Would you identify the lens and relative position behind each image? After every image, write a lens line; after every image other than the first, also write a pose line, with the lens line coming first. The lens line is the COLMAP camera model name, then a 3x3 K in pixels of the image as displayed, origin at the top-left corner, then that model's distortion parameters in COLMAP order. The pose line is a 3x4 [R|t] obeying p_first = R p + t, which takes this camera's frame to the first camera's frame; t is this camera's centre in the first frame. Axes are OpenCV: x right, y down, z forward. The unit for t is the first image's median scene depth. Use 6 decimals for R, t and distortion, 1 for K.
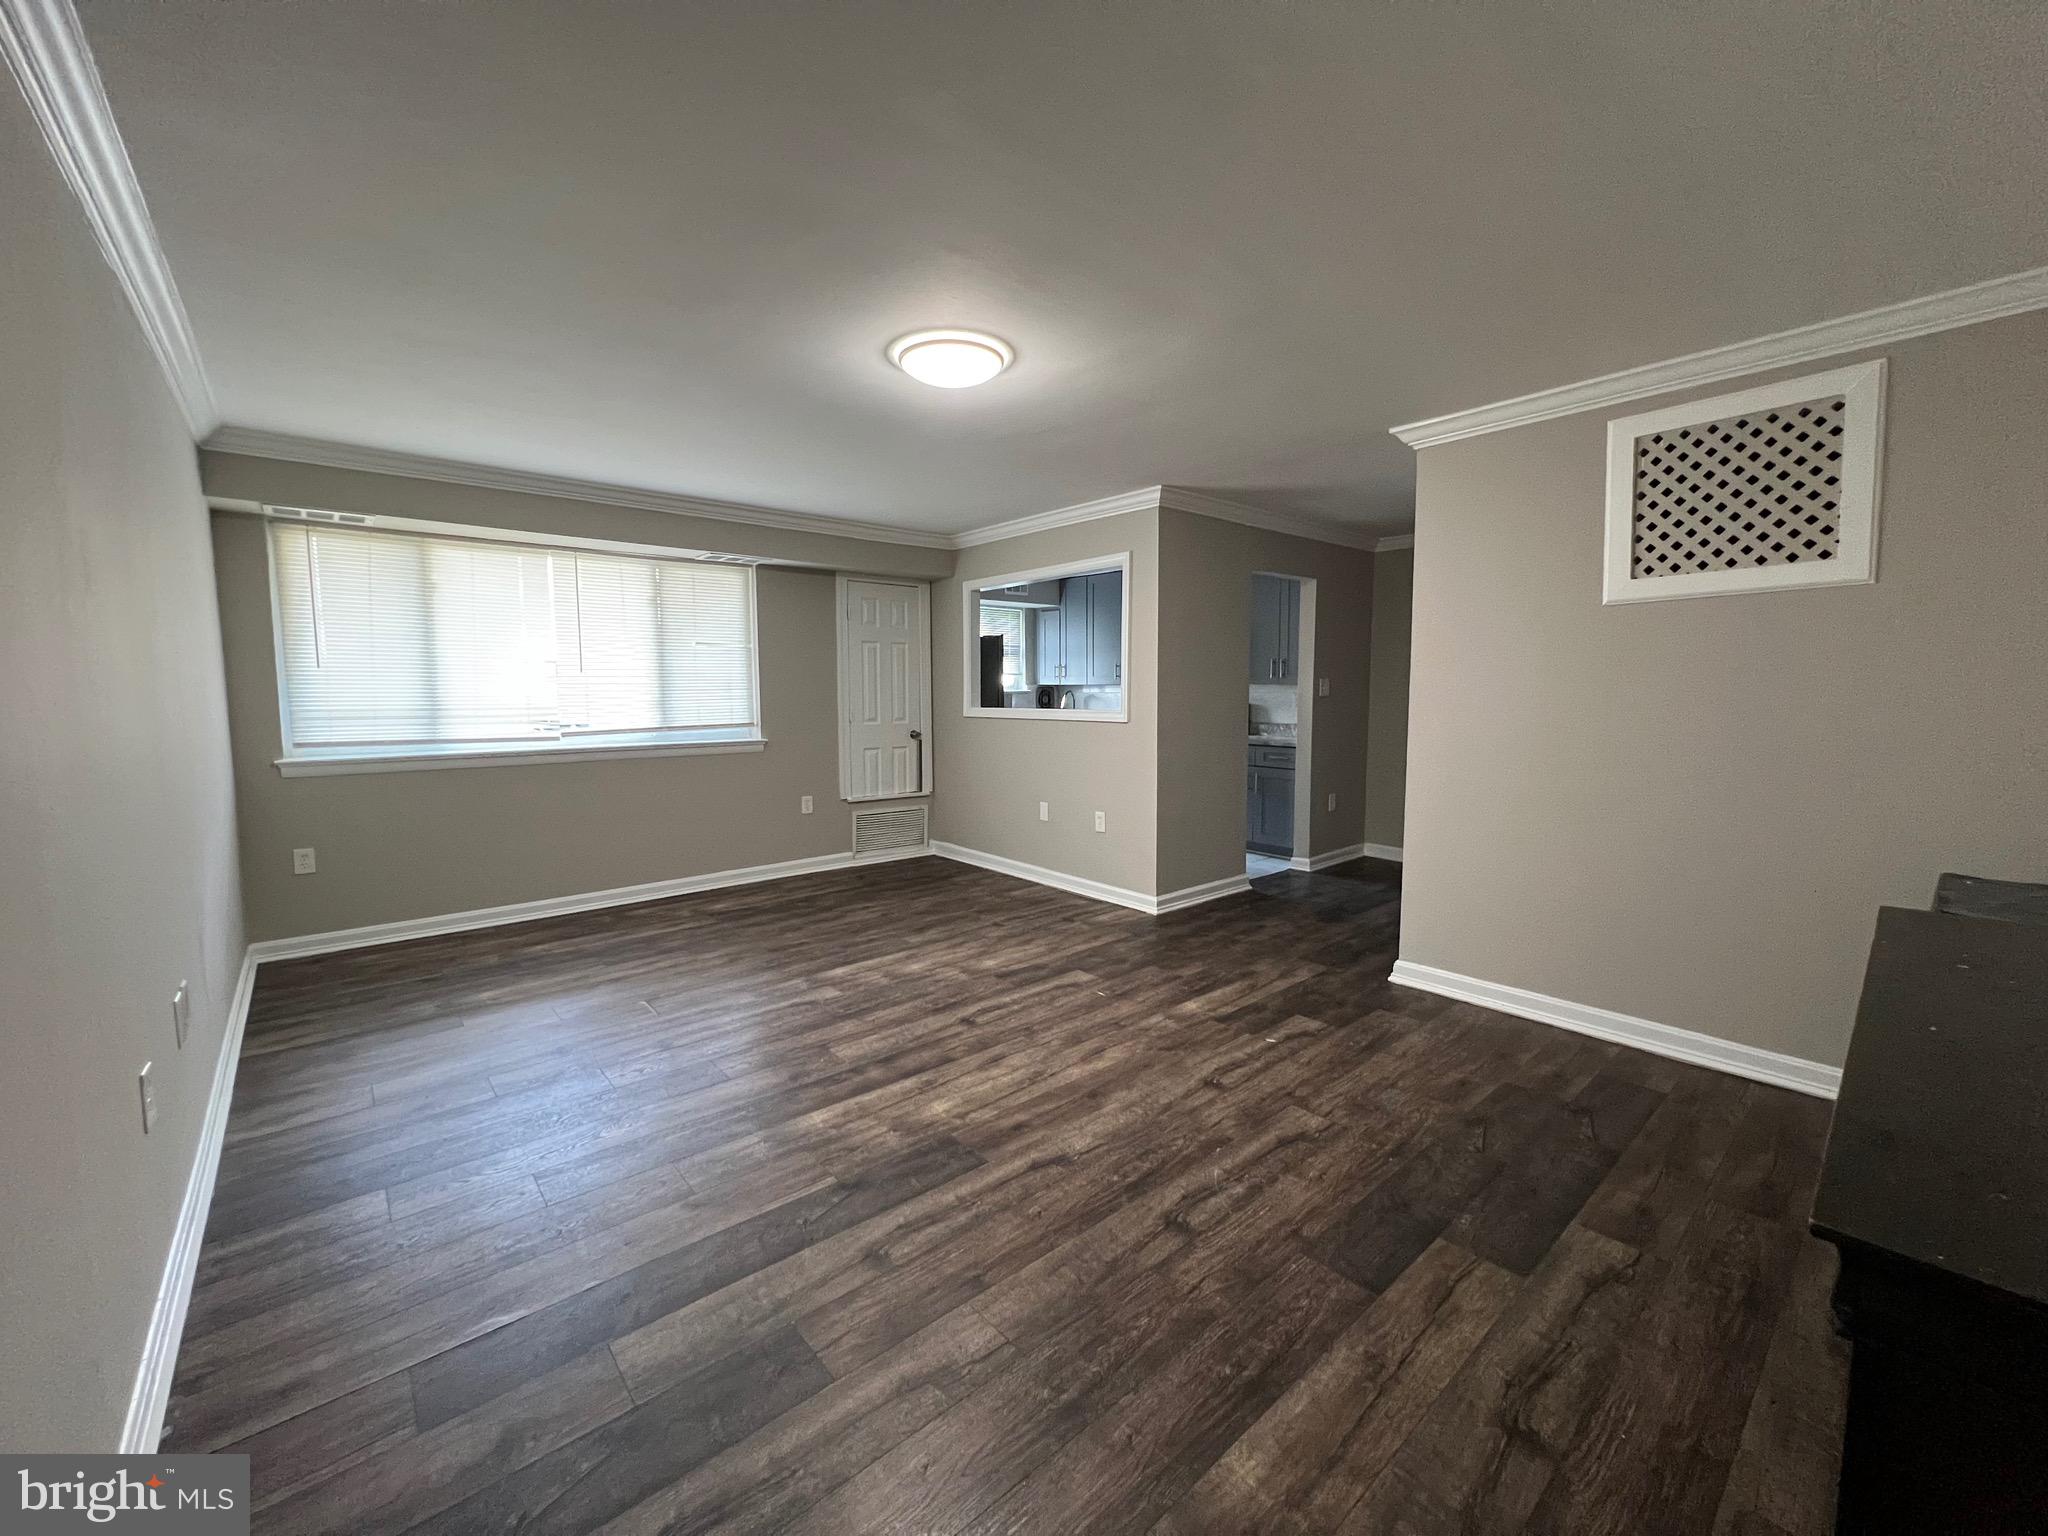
lens RADIAL K [[815.9, 0, 1015.5], [0, 815.9, 764.8], [0, 0, 1]] dist [0.000650, 0.000605]
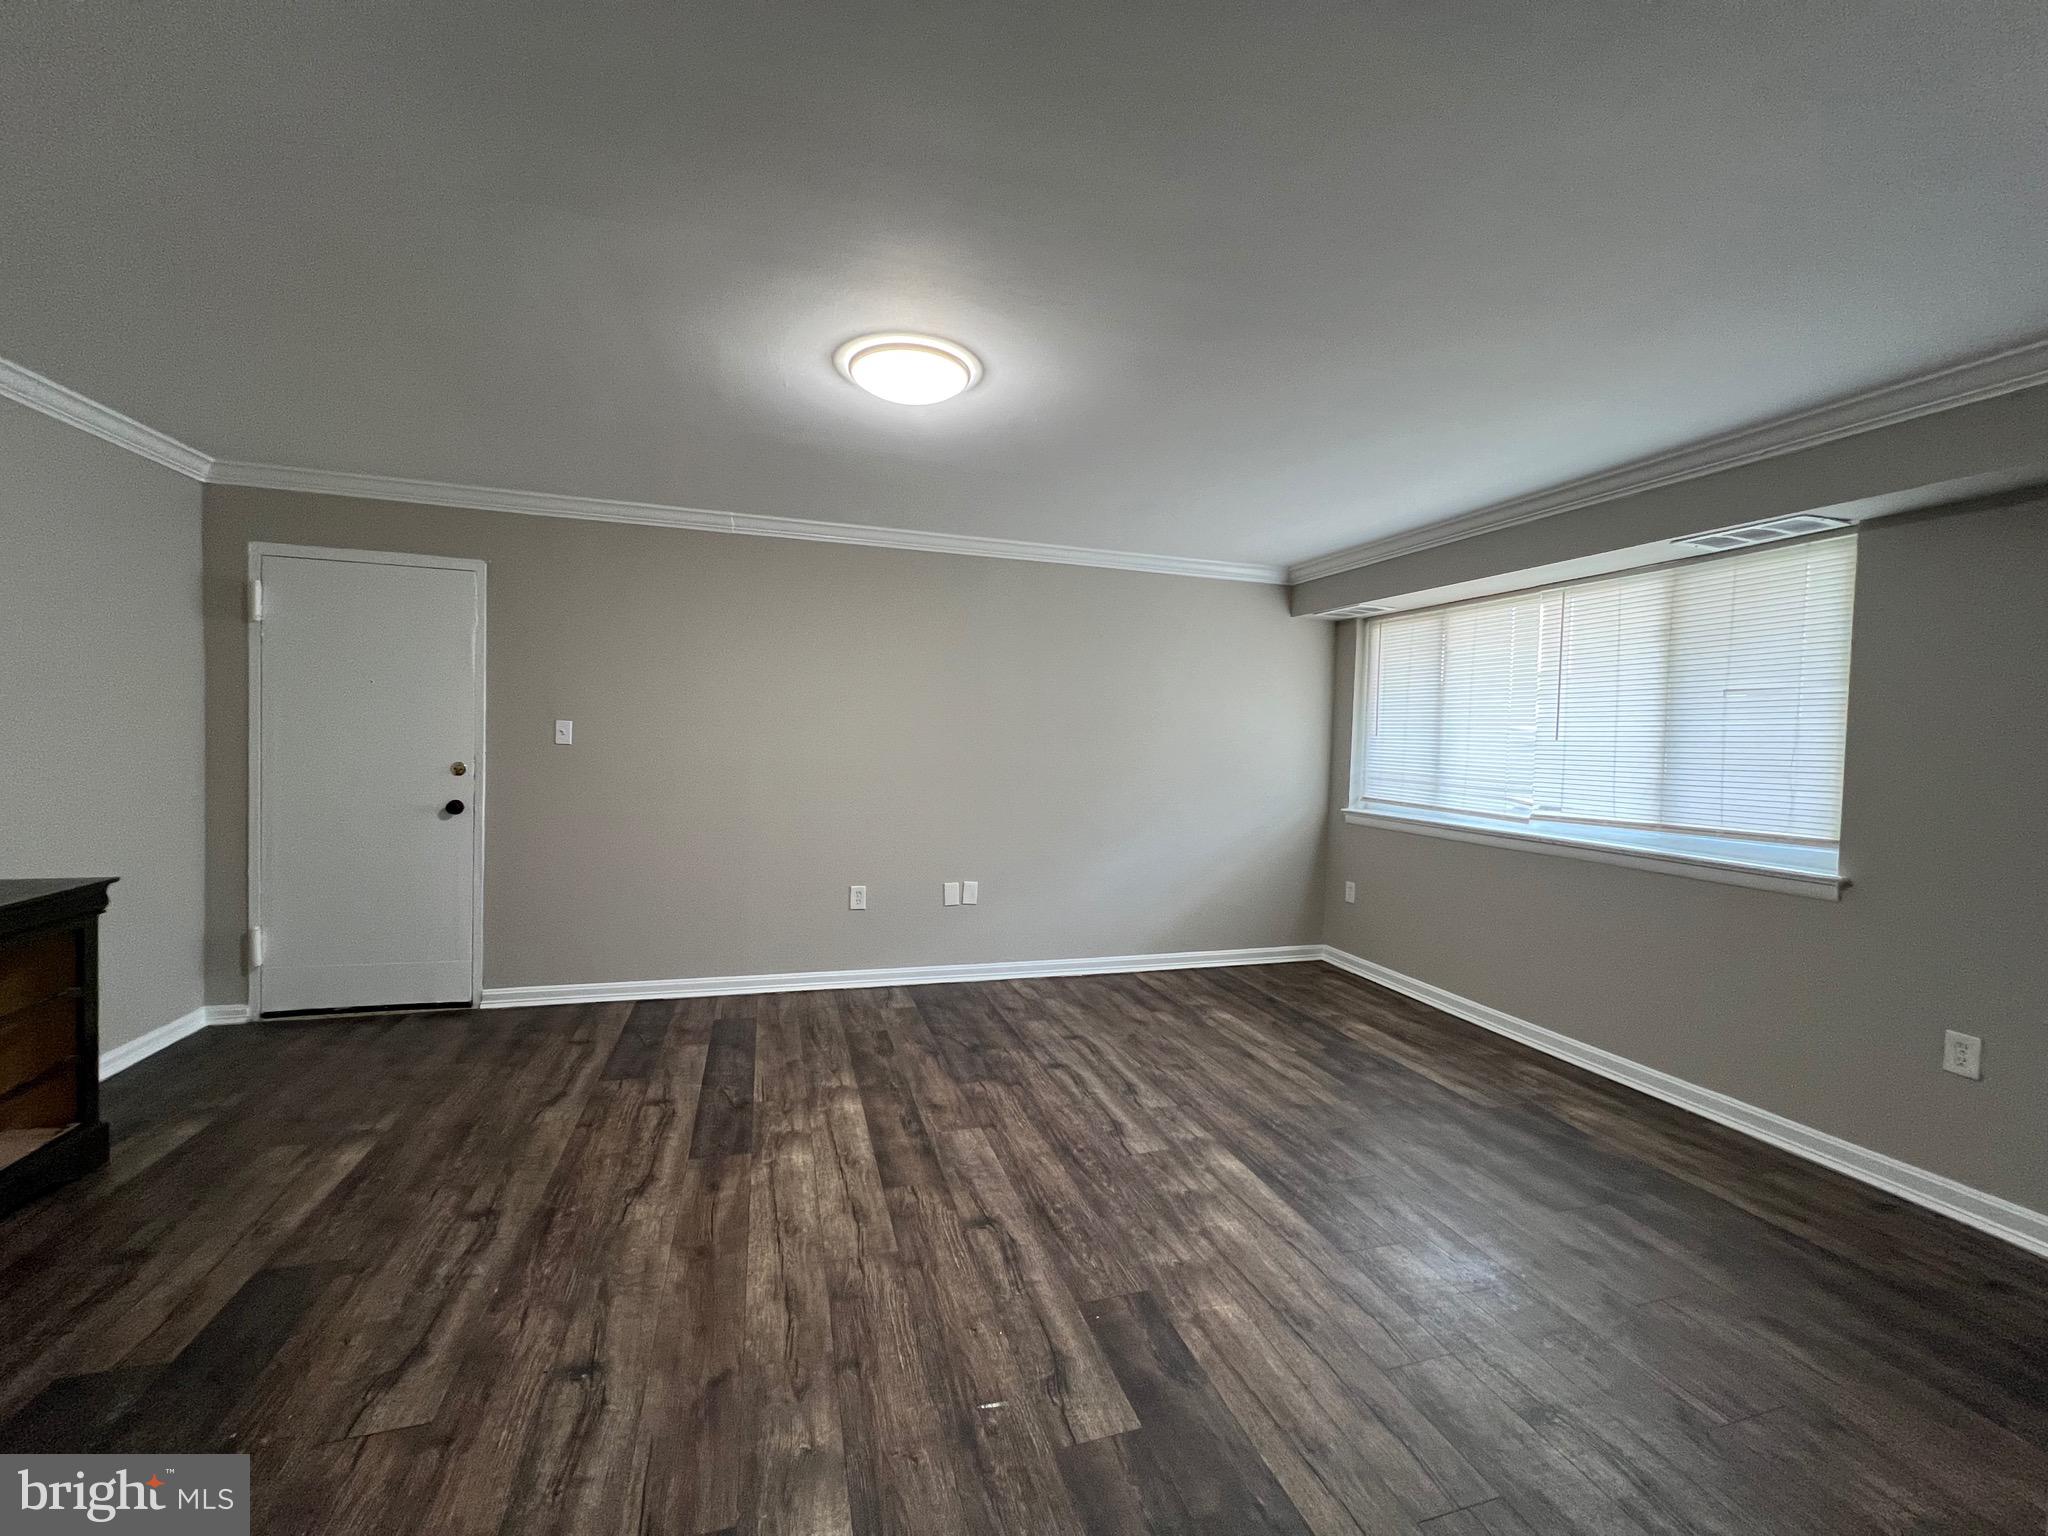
lens RADIAL K [[815.9, 0, 1015.5], [0, 815.9, 764.8], [0, 0, 1]] dist [0.000650, 0.000605]
pose [[-0.396830, 0.022146, -0.917625, 0.666112], [-0.113003, 0.990925, 0.072783, -0.154096], [0.910910, 0.132577, -0.390726, 1.461007]]
